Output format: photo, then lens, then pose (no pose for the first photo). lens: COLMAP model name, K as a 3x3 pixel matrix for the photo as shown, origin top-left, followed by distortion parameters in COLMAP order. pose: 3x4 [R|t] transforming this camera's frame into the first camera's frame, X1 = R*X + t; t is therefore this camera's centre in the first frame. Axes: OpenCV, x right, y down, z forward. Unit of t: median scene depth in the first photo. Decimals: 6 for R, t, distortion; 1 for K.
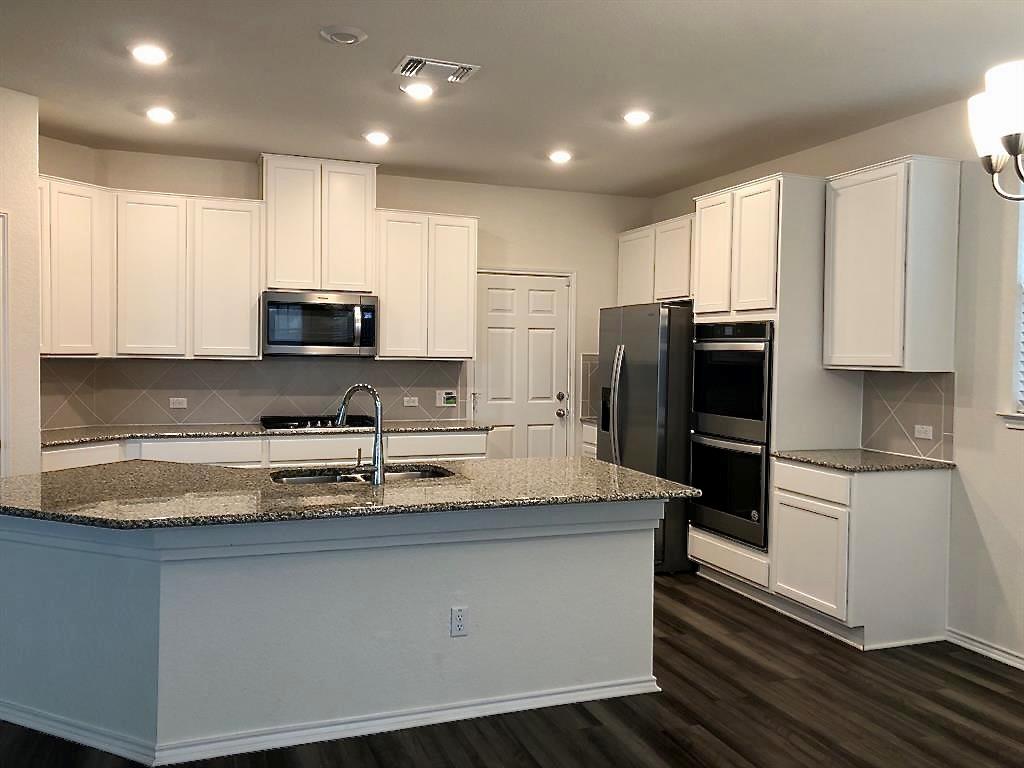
lens RADIAL K [[833.1, 0, 512.0], [0, 833.1, 384.0], [0, 0, 1]] dist [0.034411, 0.000900]
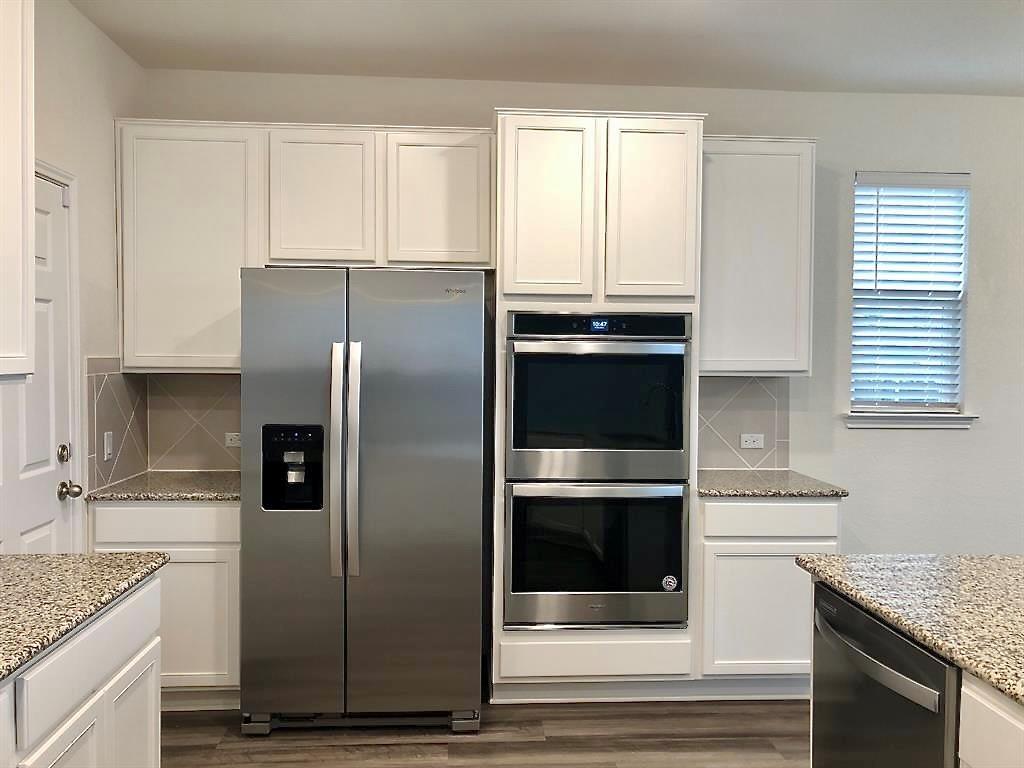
lens RADIAL K [[833.1, 0, 512.0], [0, 833.1, 384.0], [0, 0, 1]] dist [0.034411, 0.000900]
pose [[0.285289, -0.043546, 0.957452, -0.364769], [0.033530, 0.998809, 0.035436, -0.037106], [-0.957855, 0.021994, 0.286410, 0.775813]]
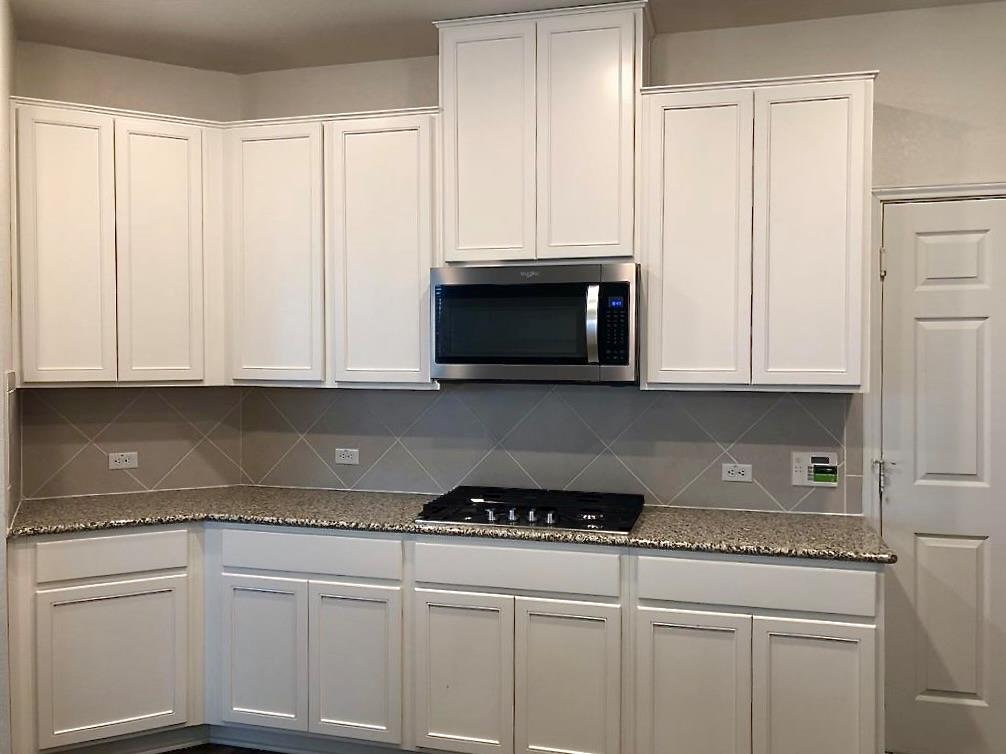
lens RADIAL K [[838.8, 0, 503.0], [0, 838.8, 377.0], [0, 0, 1]] dist [0.027714, -0.001880]
pose [[0.812586, 0.003345, -0.582832, 0.067950], [-0.015410, 0.999757, -0.015746, -0.029713], [0.582638, 0.021776, 0.812440, 0.569814]]
